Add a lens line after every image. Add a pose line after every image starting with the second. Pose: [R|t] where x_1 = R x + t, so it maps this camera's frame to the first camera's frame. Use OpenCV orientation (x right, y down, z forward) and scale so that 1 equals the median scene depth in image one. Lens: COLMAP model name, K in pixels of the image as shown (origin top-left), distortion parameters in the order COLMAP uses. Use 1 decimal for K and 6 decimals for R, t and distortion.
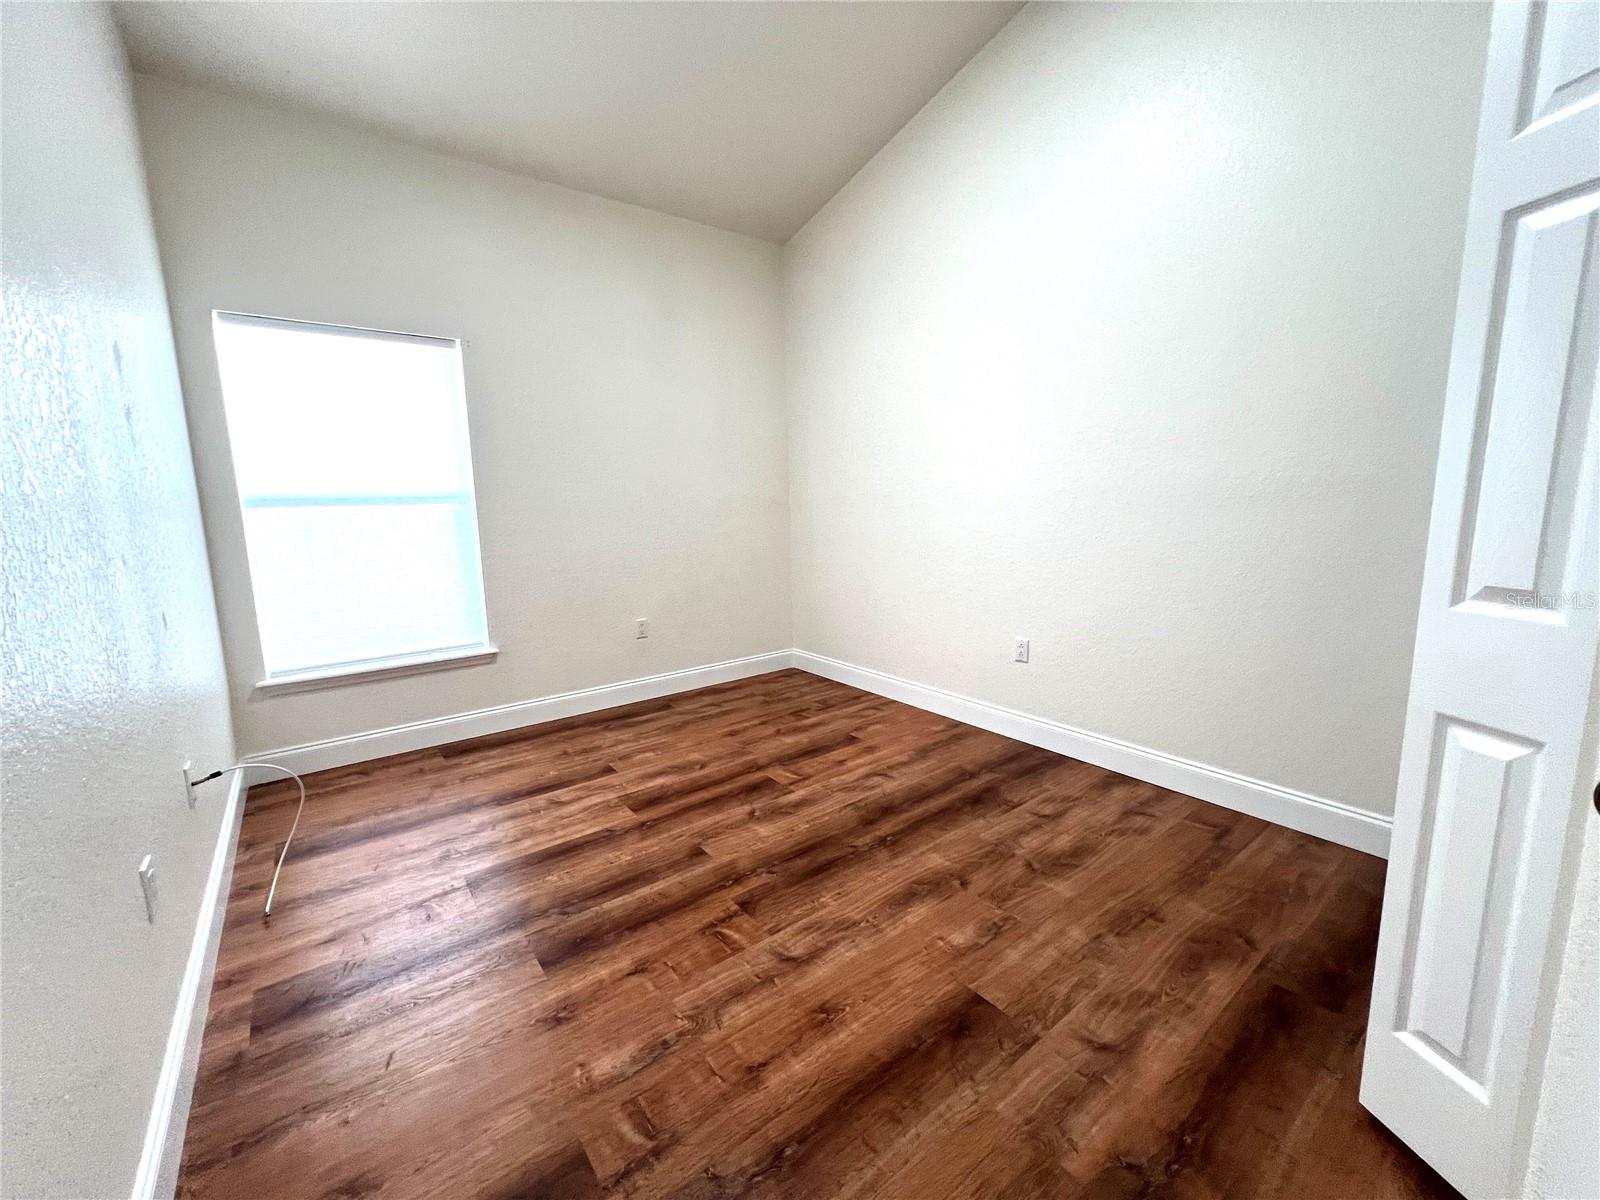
lens RADIAL K [[644.3, 0, 806.1], [0, 644.3, 589.2], [0, 0, 1]] dist [-0.003027, 0.000944]
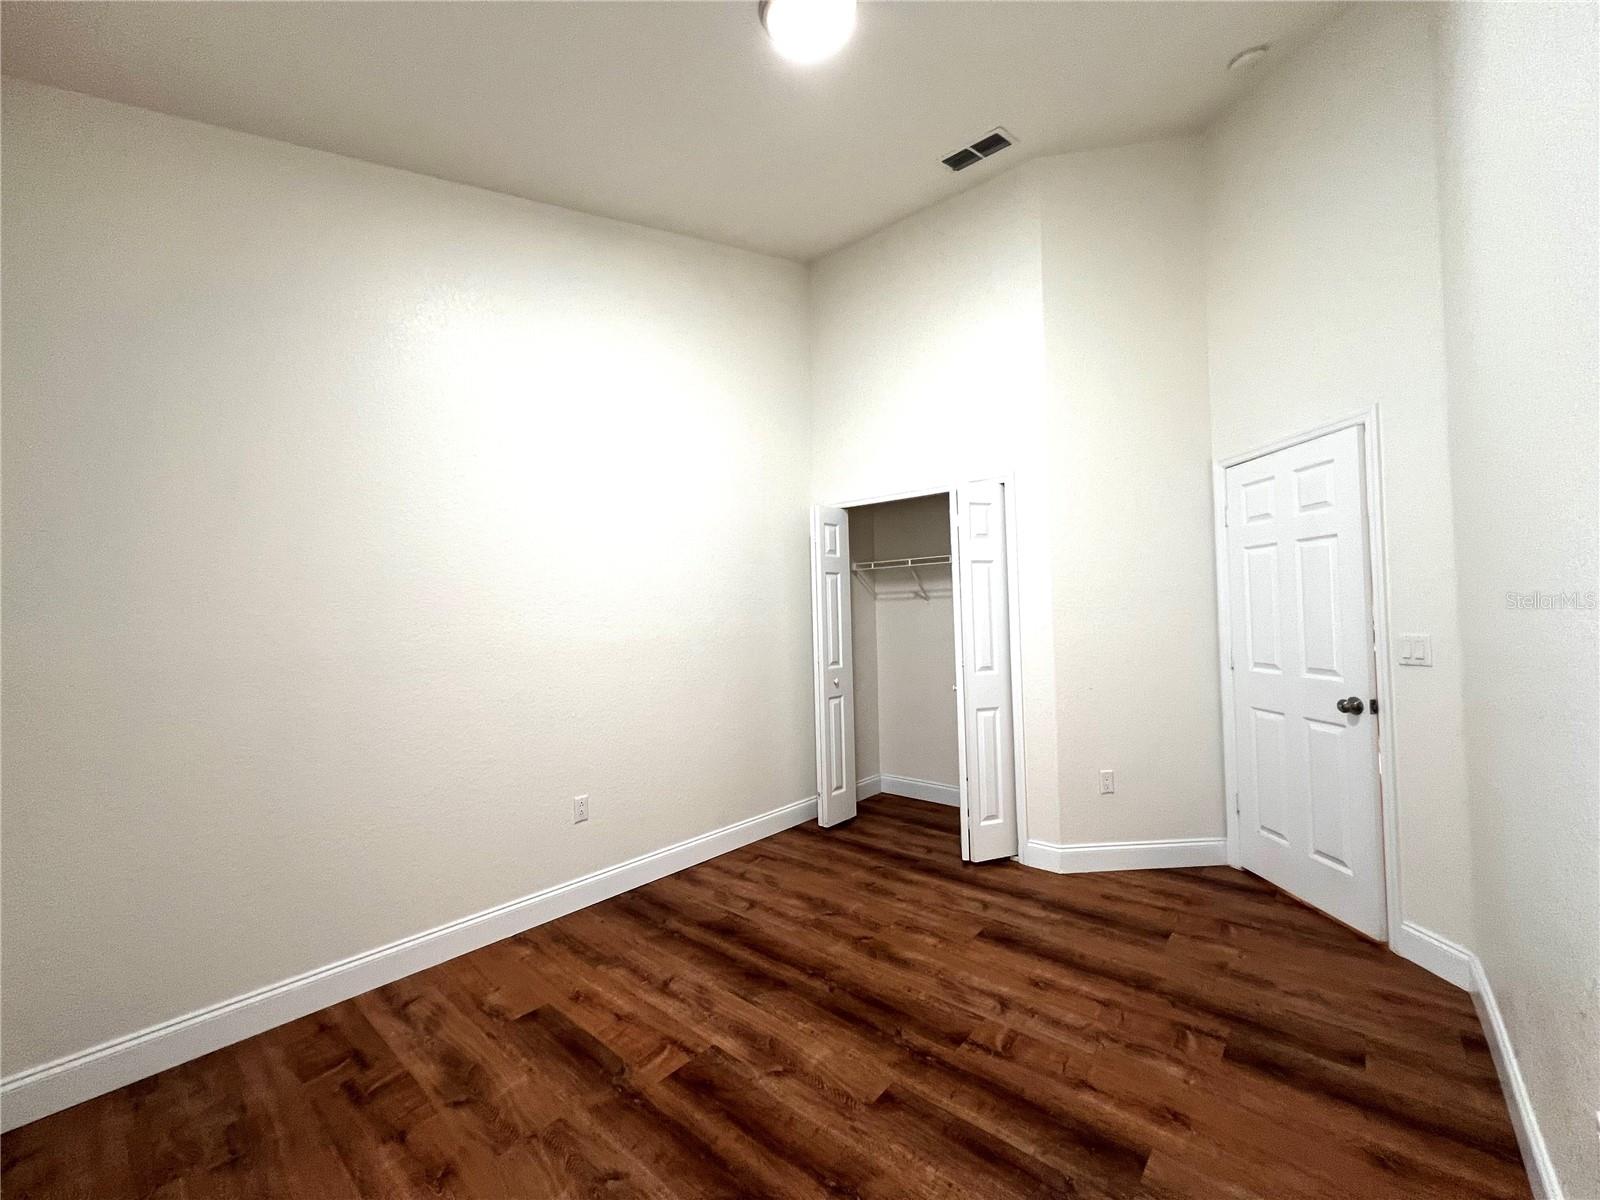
lens RADIAL K [[644.3, 0, 787.7], [0, 644.3, 602.6], [0, 0, 1]] dist [-0.003027, 0.000944]
pose [[-0.179762, 0.044902, 0.982685, -0.984439], [0.161275, 0.986786, -0.015588, -0.210673], [-0.970400, 0.155680, -0.184628, 1.208336]]
